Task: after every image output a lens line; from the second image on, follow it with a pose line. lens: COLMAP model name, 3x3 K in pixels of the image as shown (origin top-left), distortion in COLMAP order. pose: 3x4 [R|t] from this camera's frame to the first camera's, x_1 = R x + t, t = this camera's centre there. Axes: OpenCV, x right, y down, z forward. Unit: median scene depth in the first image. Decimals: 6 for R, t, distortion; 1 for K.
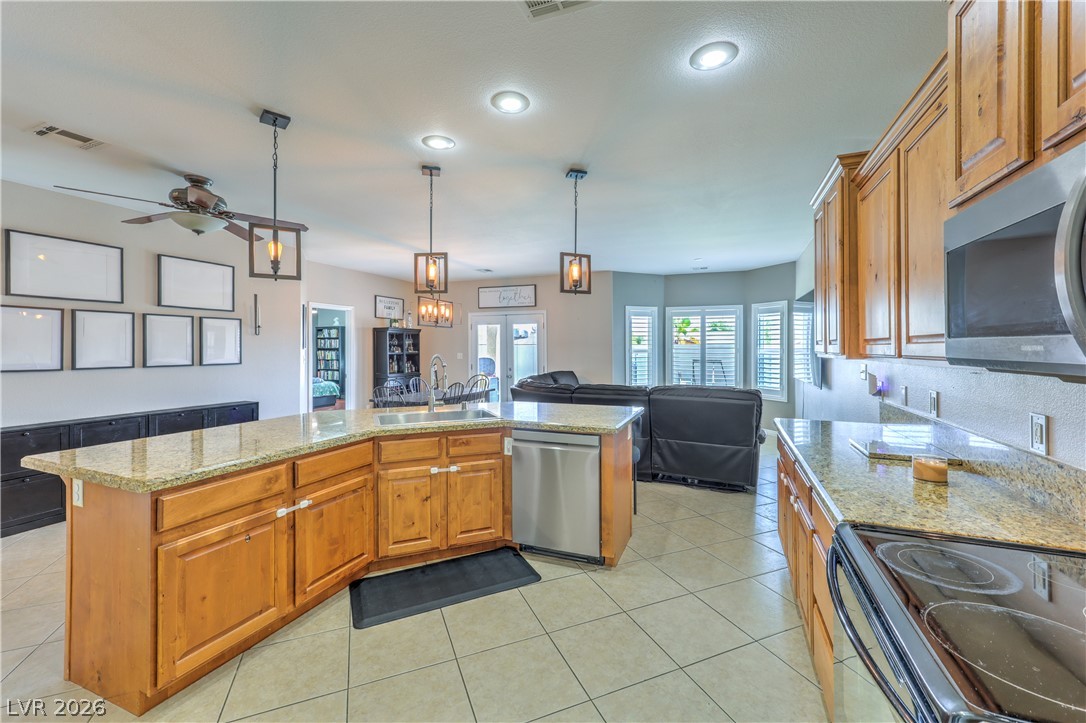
lens RADIAL K [[447.0, 0, 550.4], [0, 447.0, 352.4], [0, 0, 1]] dist [0.002253, -0.000506]
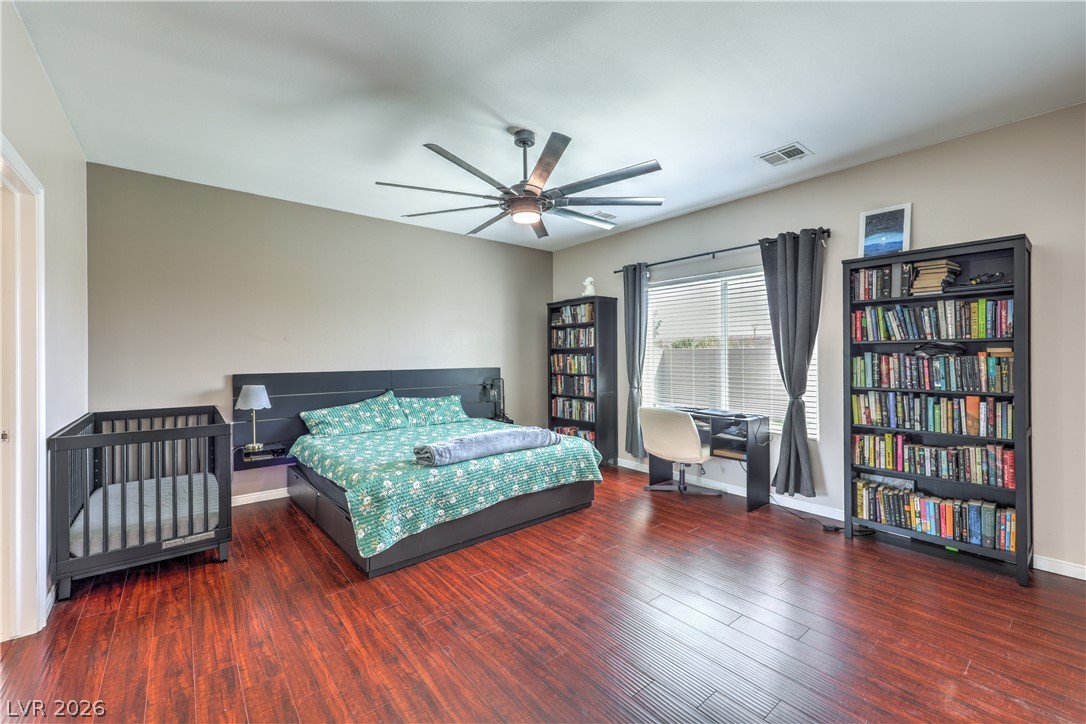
lens RADIAL K [[447.0, 0, 544.4], [0, 447.0, 360.8], [0, 0, 1]] dist [0.002253, -0.000506]
pose [[0.868780, -0.005521, -0.495167, -0.301344], [0.002398, 0.999973, -0.006943, 0.005869], [0.495192, 0.004844, 0.868770, 0.601744]]
